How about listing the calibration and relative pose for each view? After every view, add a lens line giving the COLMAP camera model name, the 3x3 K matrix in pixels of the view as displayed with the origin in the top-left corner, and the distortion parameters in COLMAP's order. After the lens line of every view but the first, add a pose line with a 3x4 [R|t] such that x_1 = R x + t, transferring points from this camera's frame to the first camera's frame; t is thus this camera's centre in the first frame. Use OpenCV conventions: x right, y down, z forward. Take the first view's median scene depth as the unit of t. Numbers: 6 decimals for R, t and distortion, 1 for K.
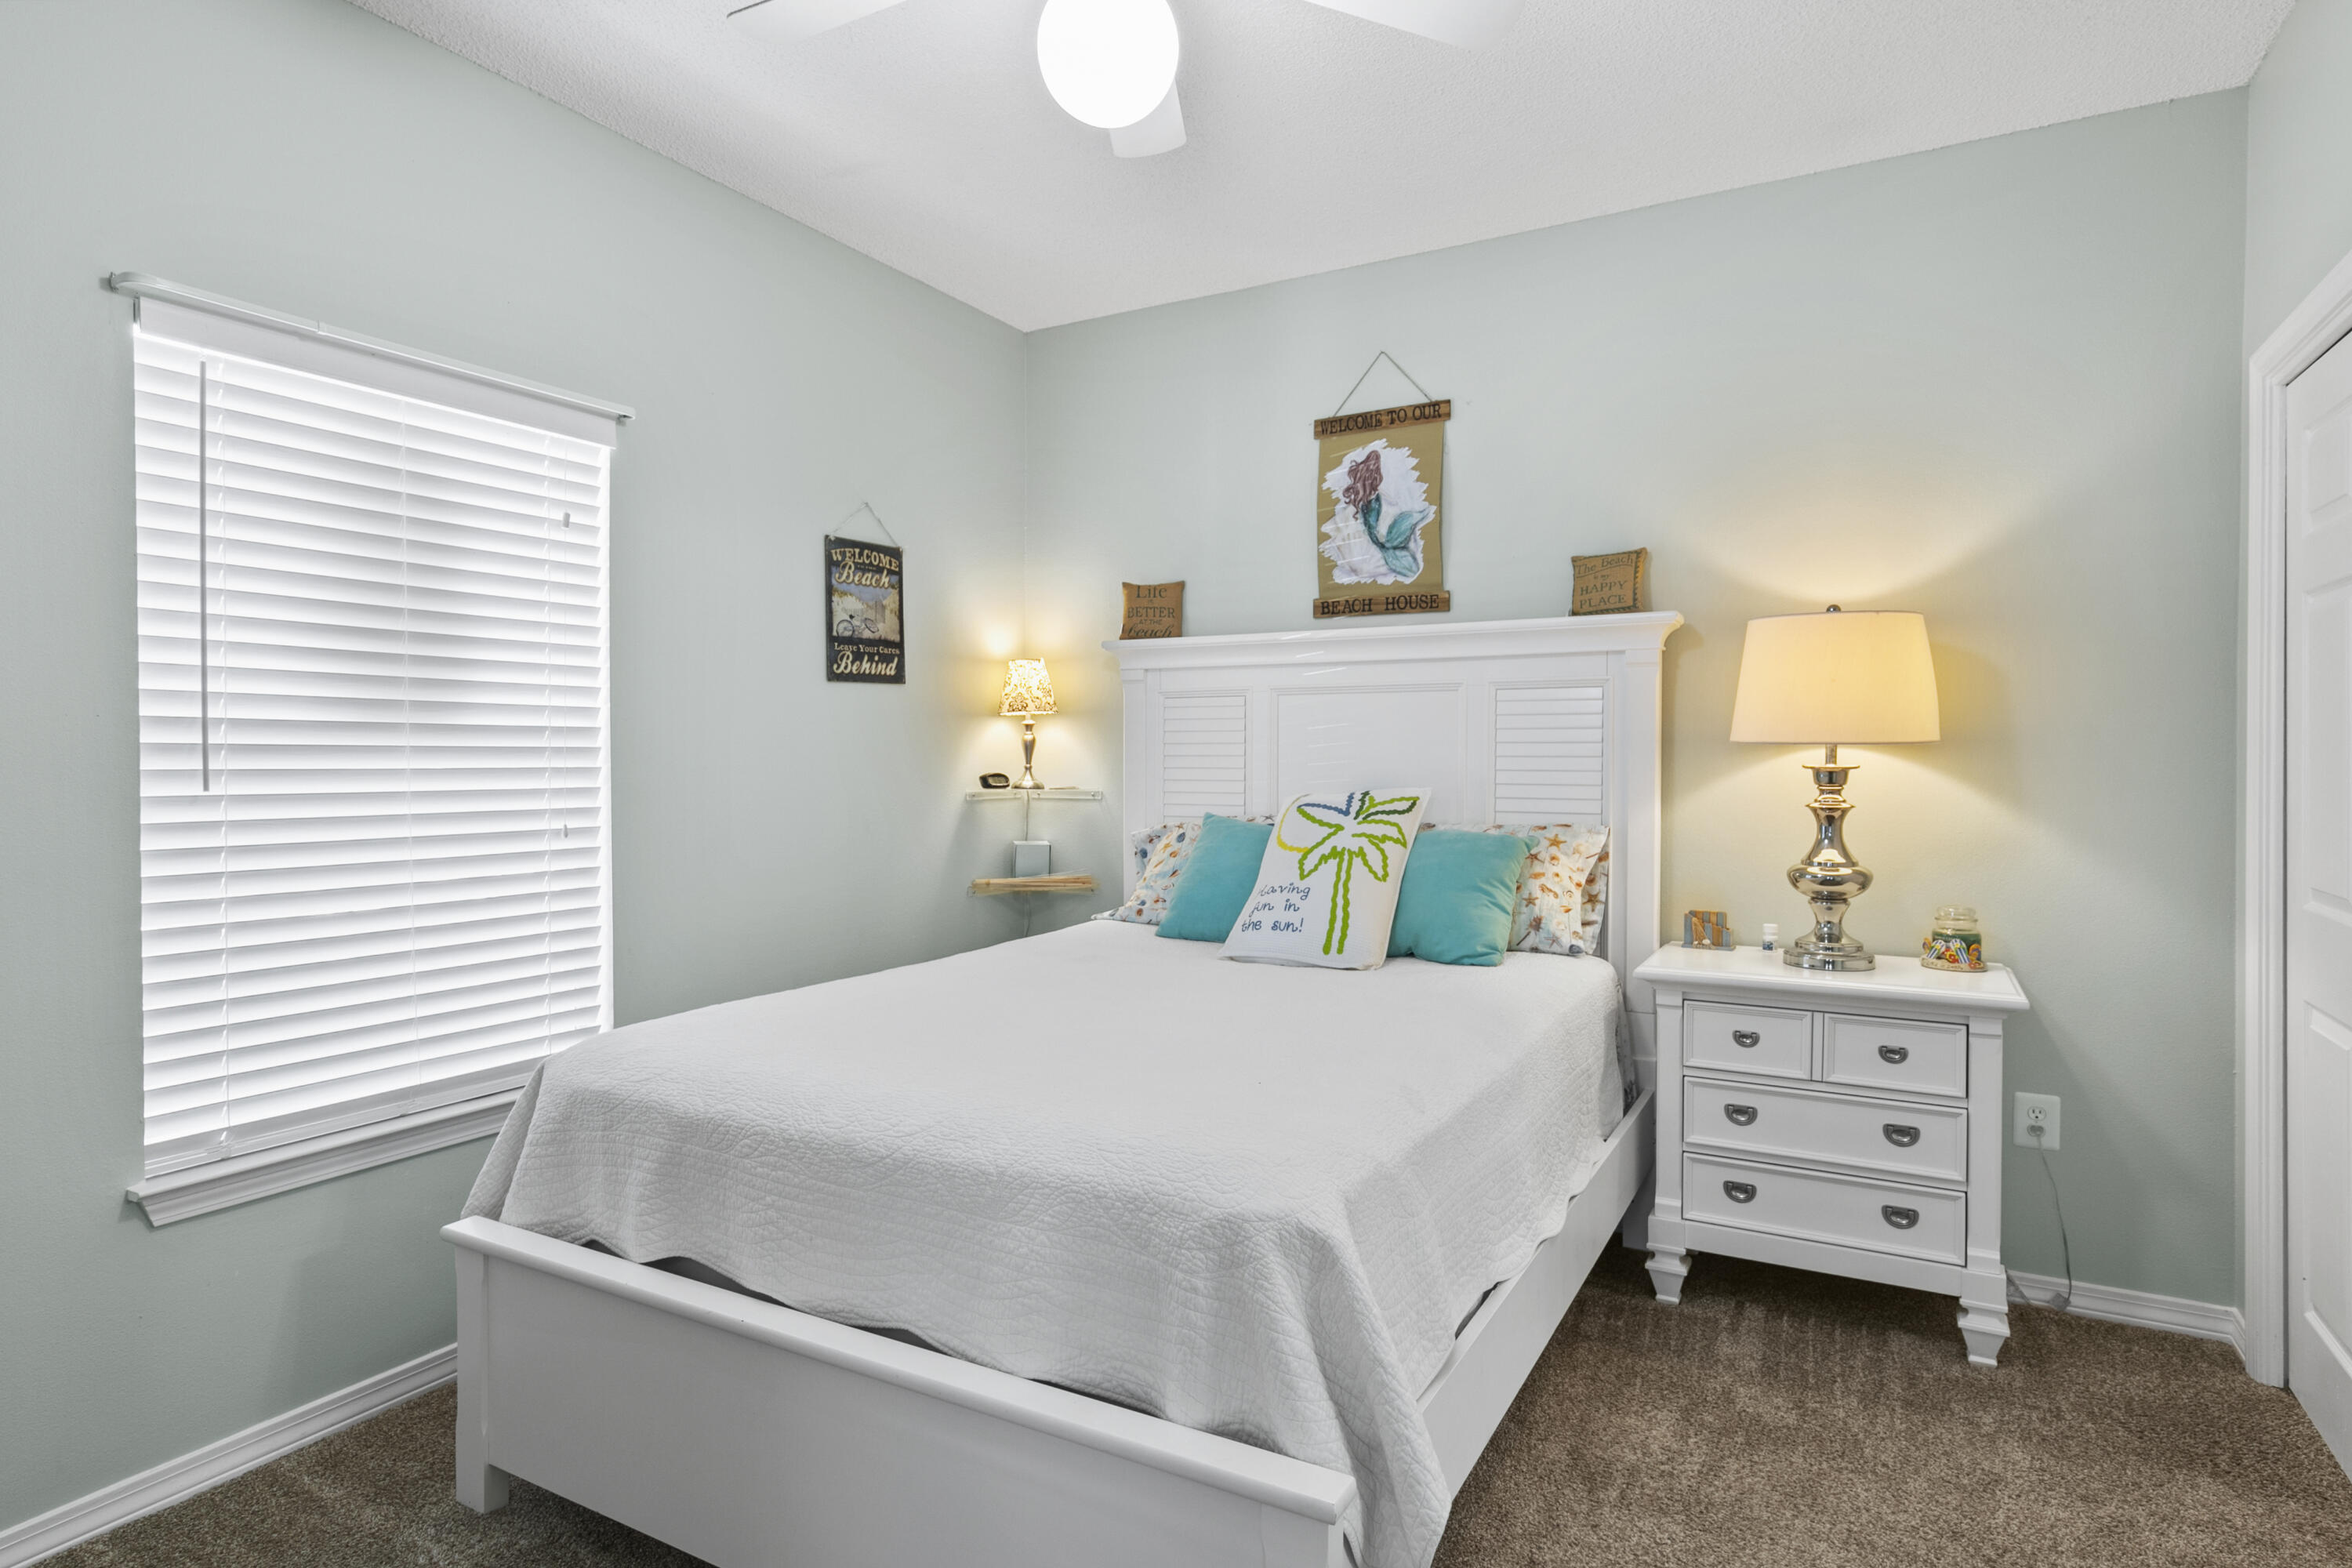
lens RADIAL K [[1279.0, 0, 1133.2], [0, 1279.0, 700.7], [0, 0, 1]] dist [0.005789, 0.000575]
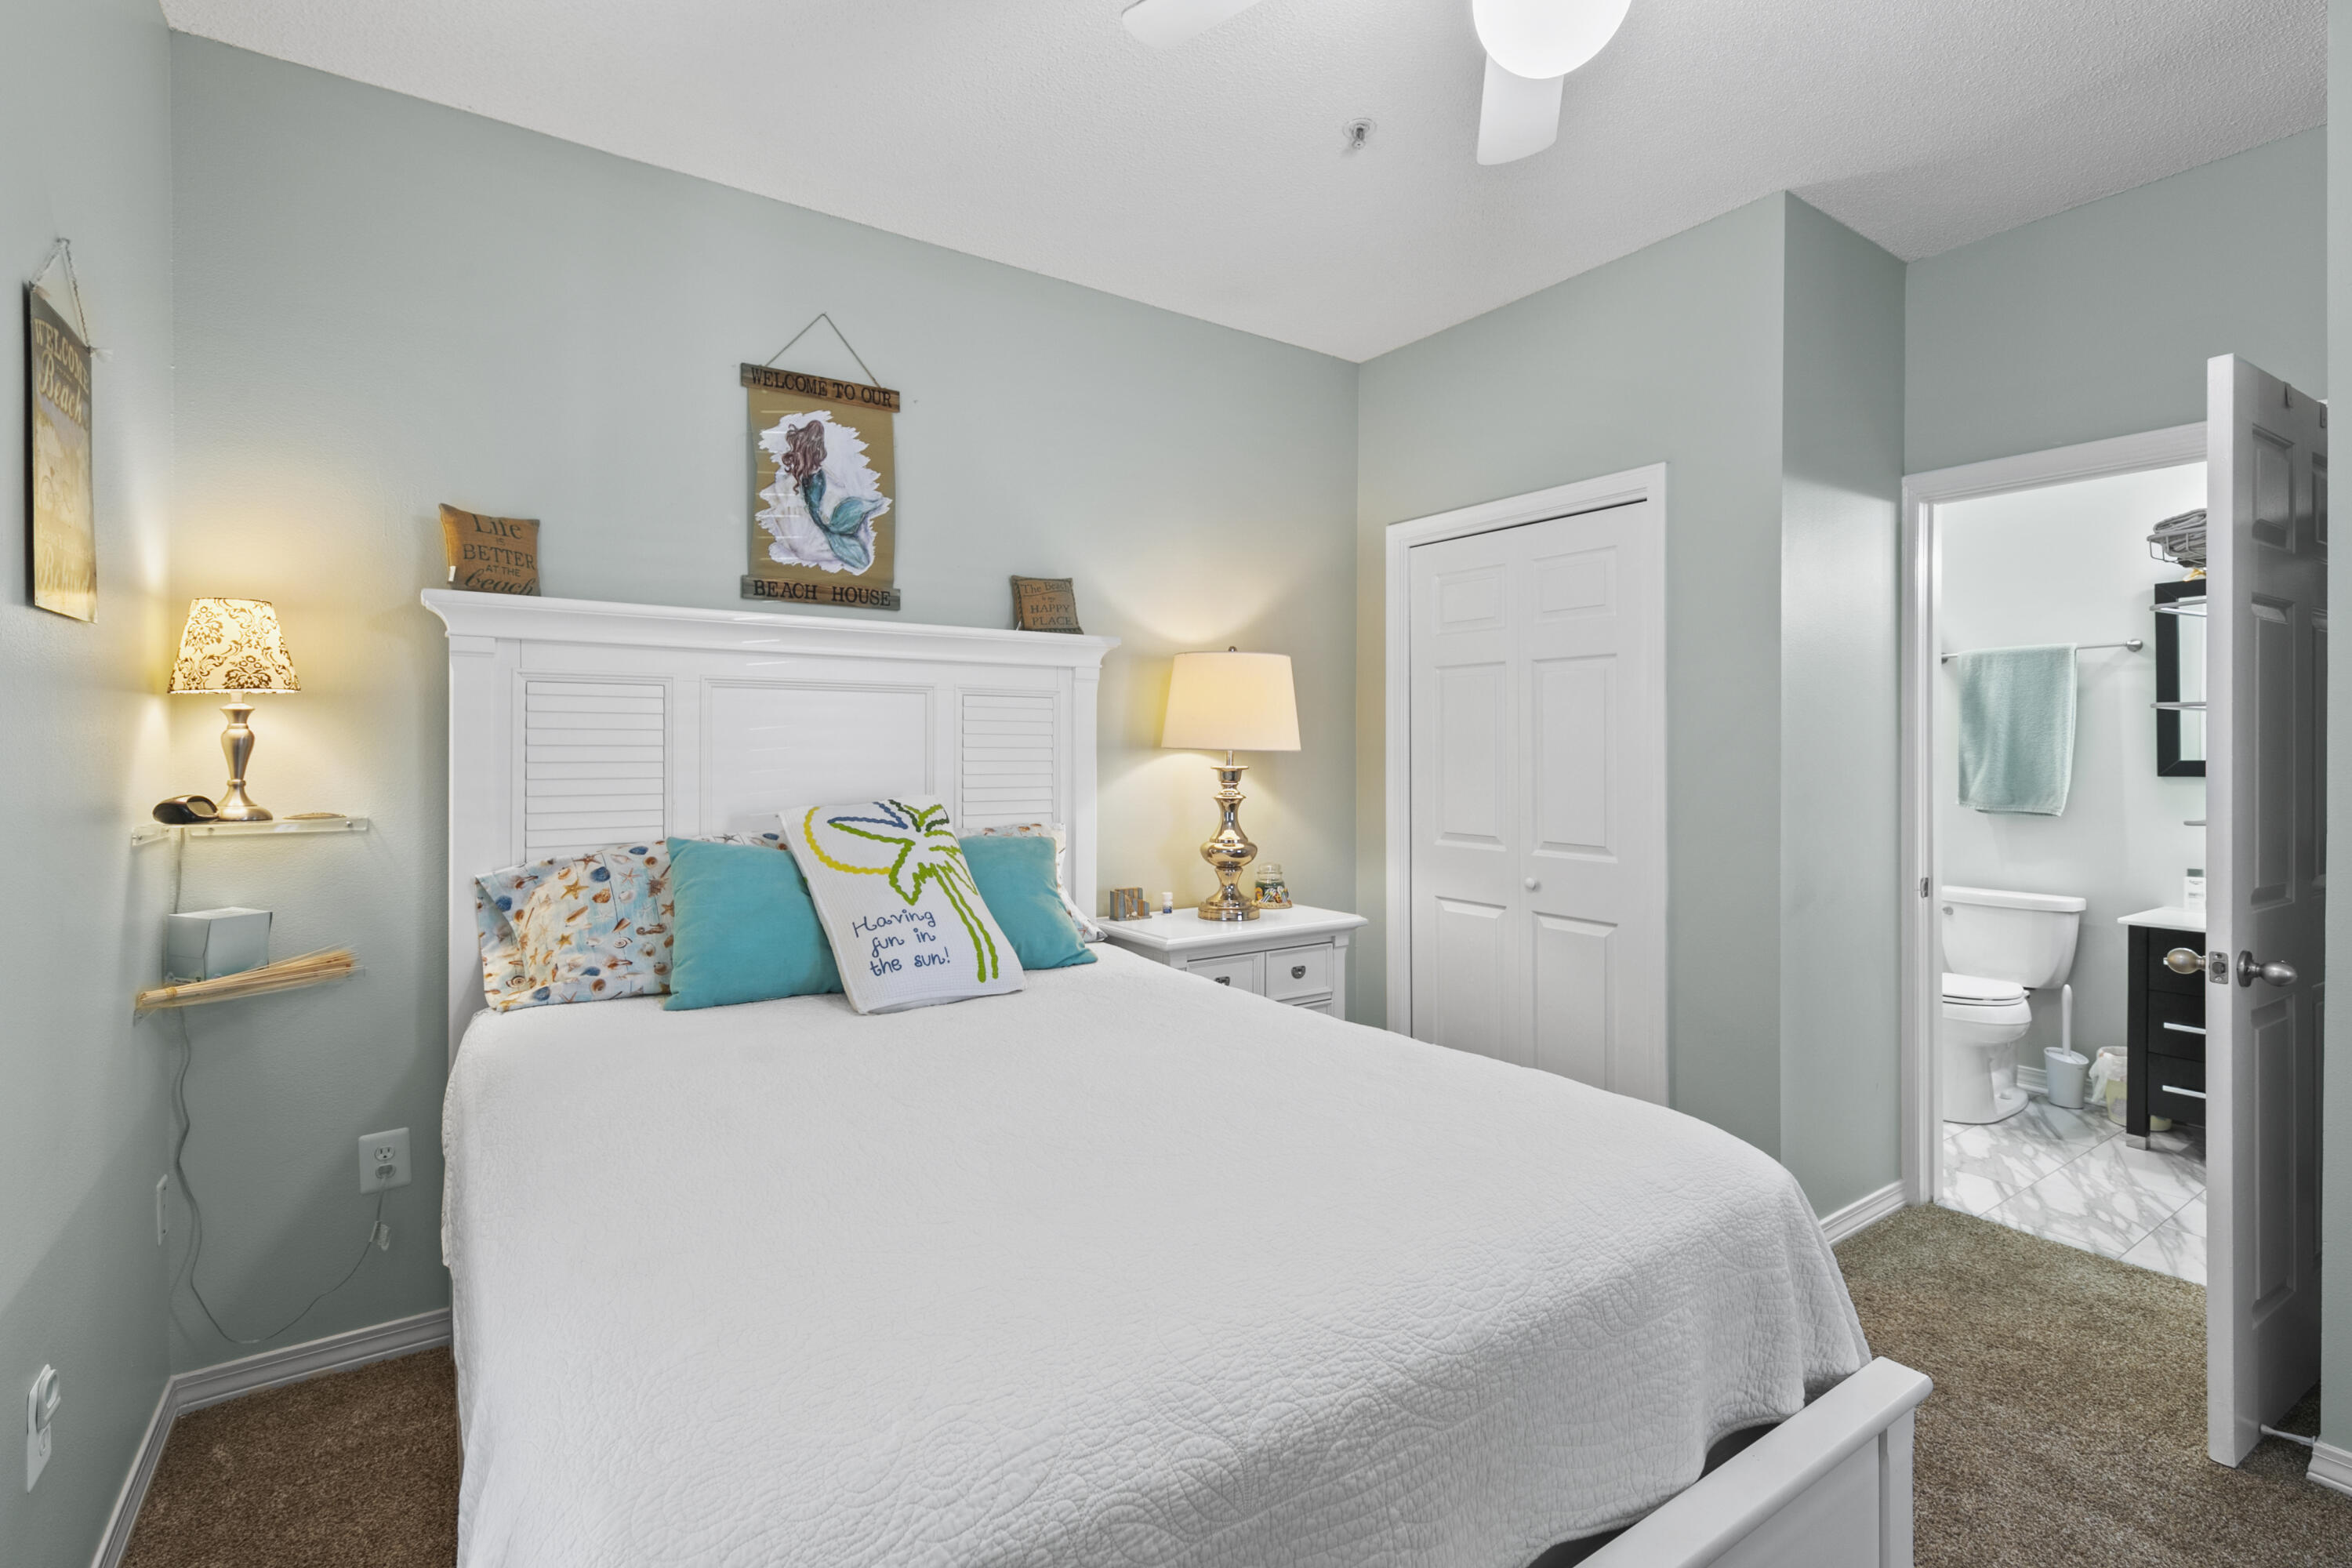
lens RADIAL K [[1106.8, 0, 1171.7], [0, 1106.8, 713.4], [0, 0, 1]] dist [0.005865, -0.000051]
pose [[0.414719, 0.032797, 0.909358, -0.424754], [-0.037630, 0.999114, -0.018872, 0.015436], [-0.909171, -0.026393, 0.415586, 0.463974]]
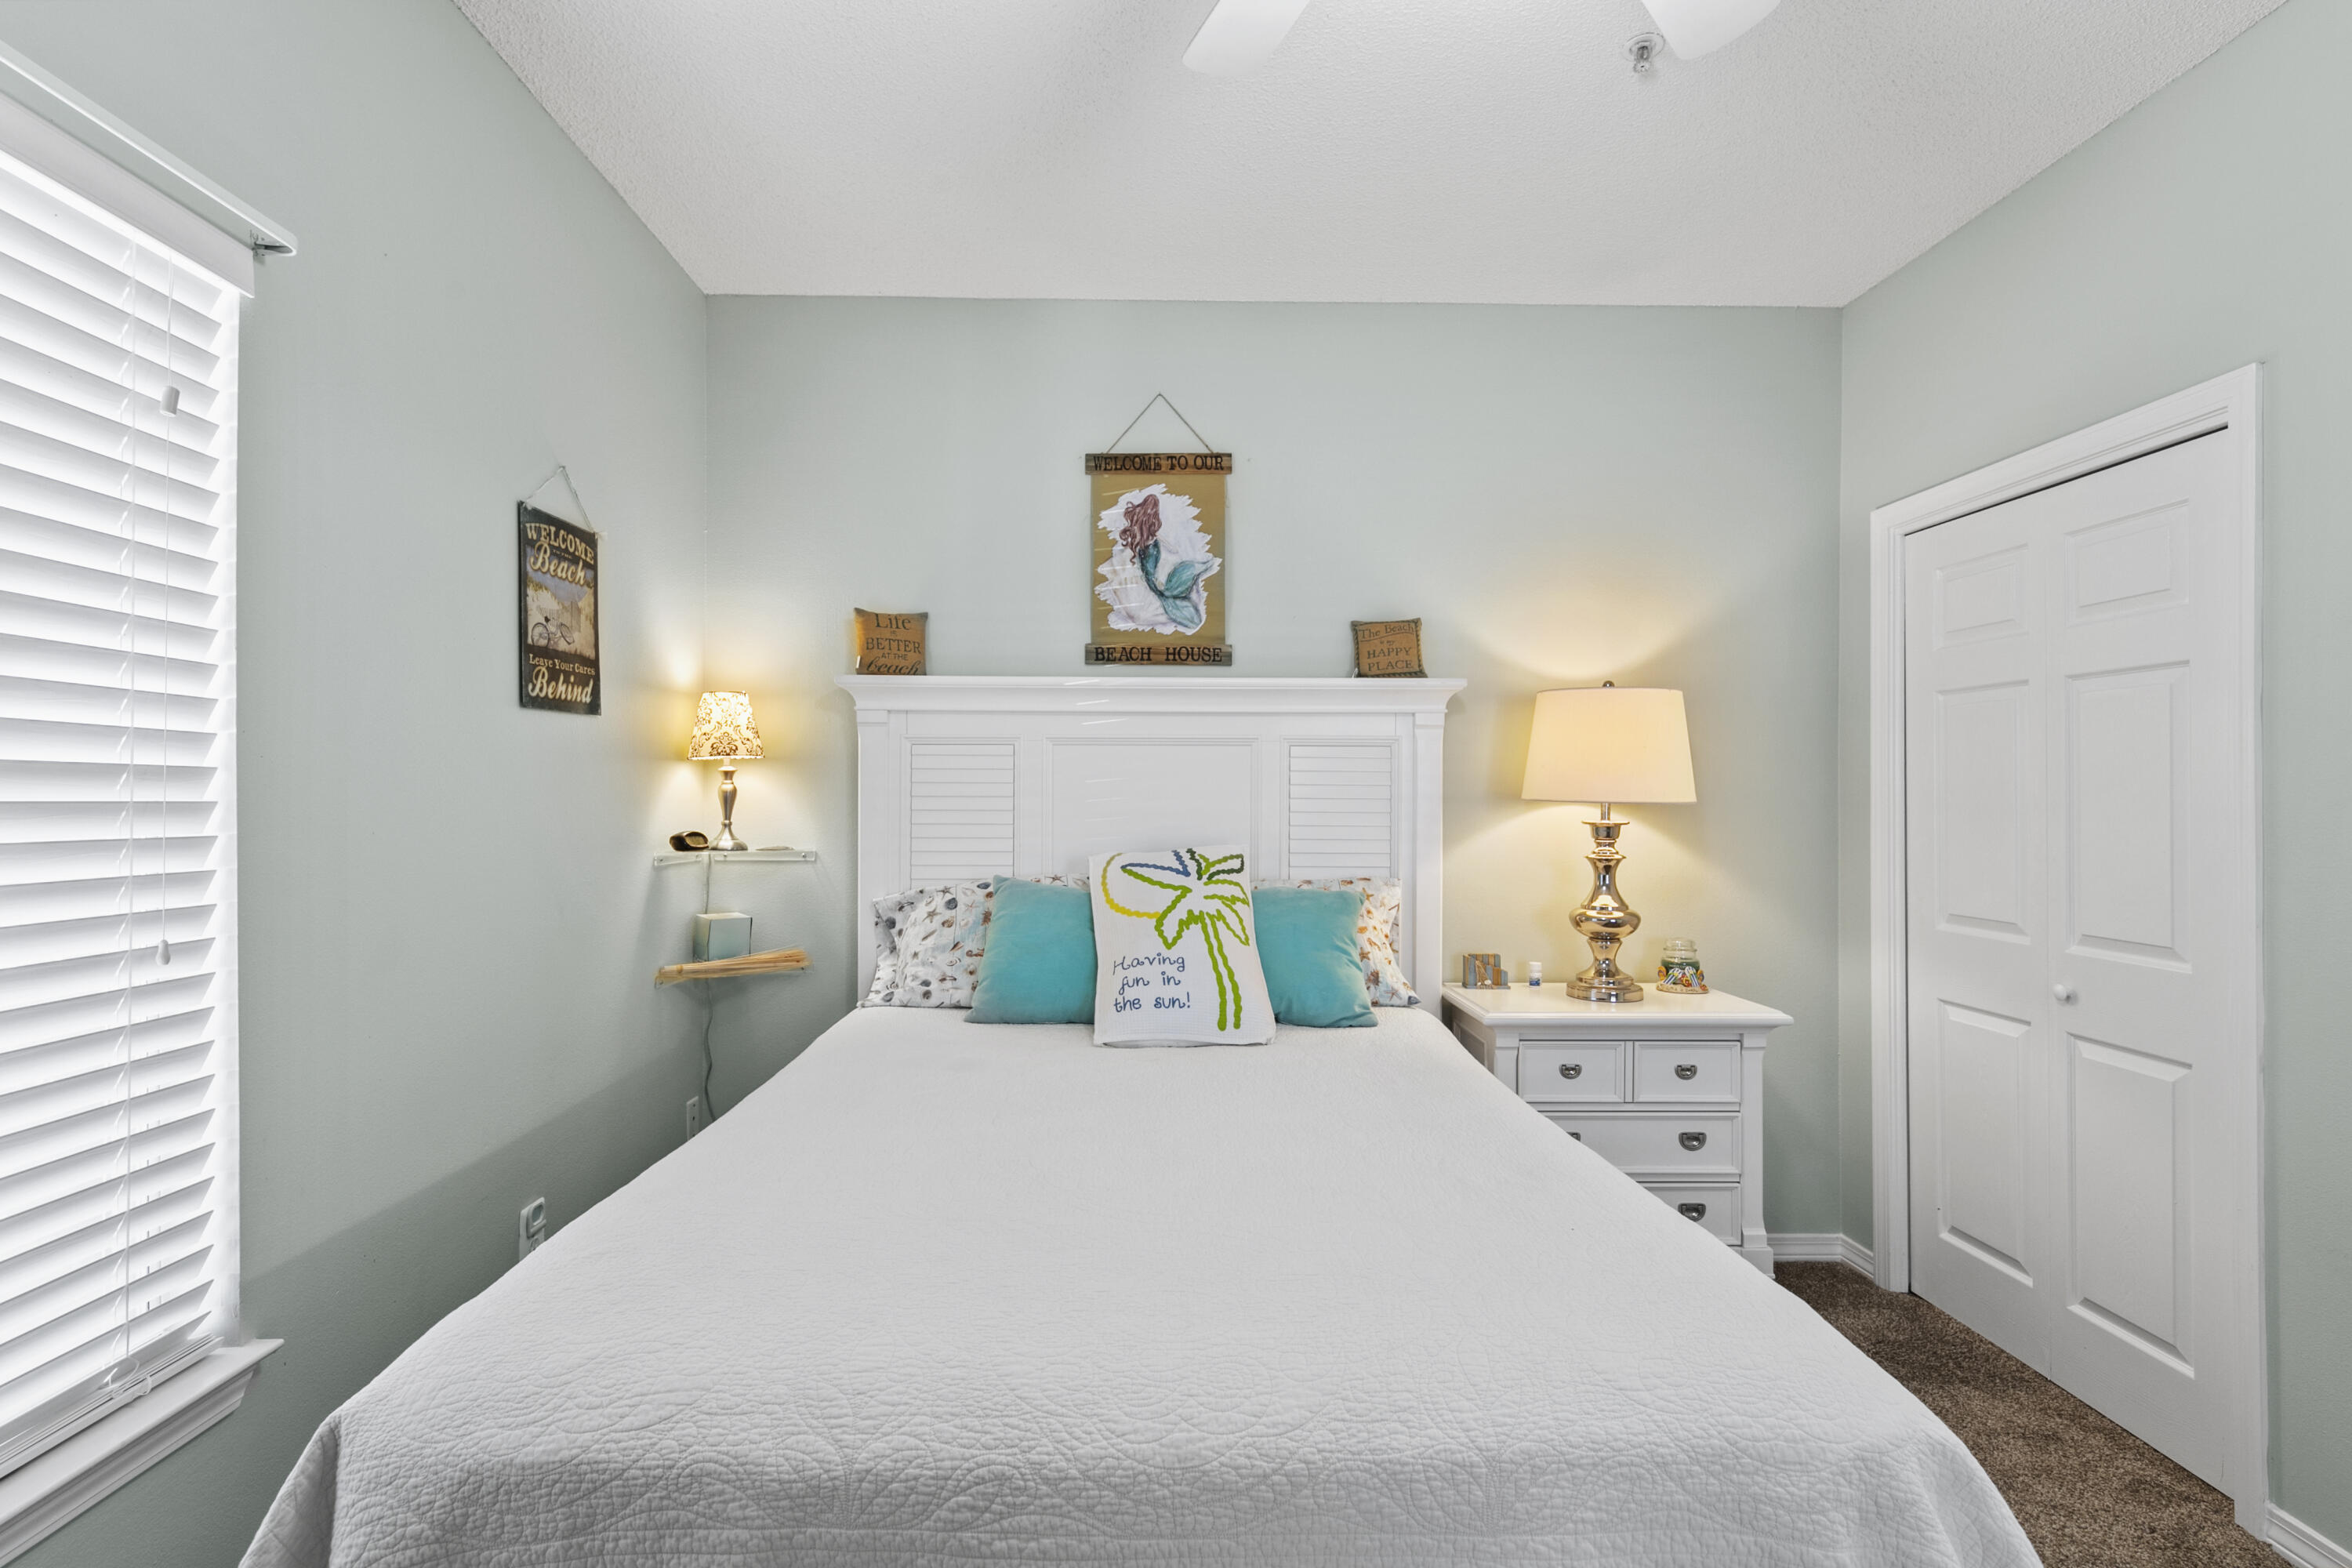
lens RADIAL K [[1135.3, 0, 1140.6], [0, 1135.3, 759.7], [0, 0, 1]] dist [0.003317, 0.000812]
pose [[0.854891, 0.022757, 0.518308, -0.269224], [-0.025562, 0.999672, -0.001731, 0.006391], [-0.518177, -0.011769, 0.855192, 0.281084]]
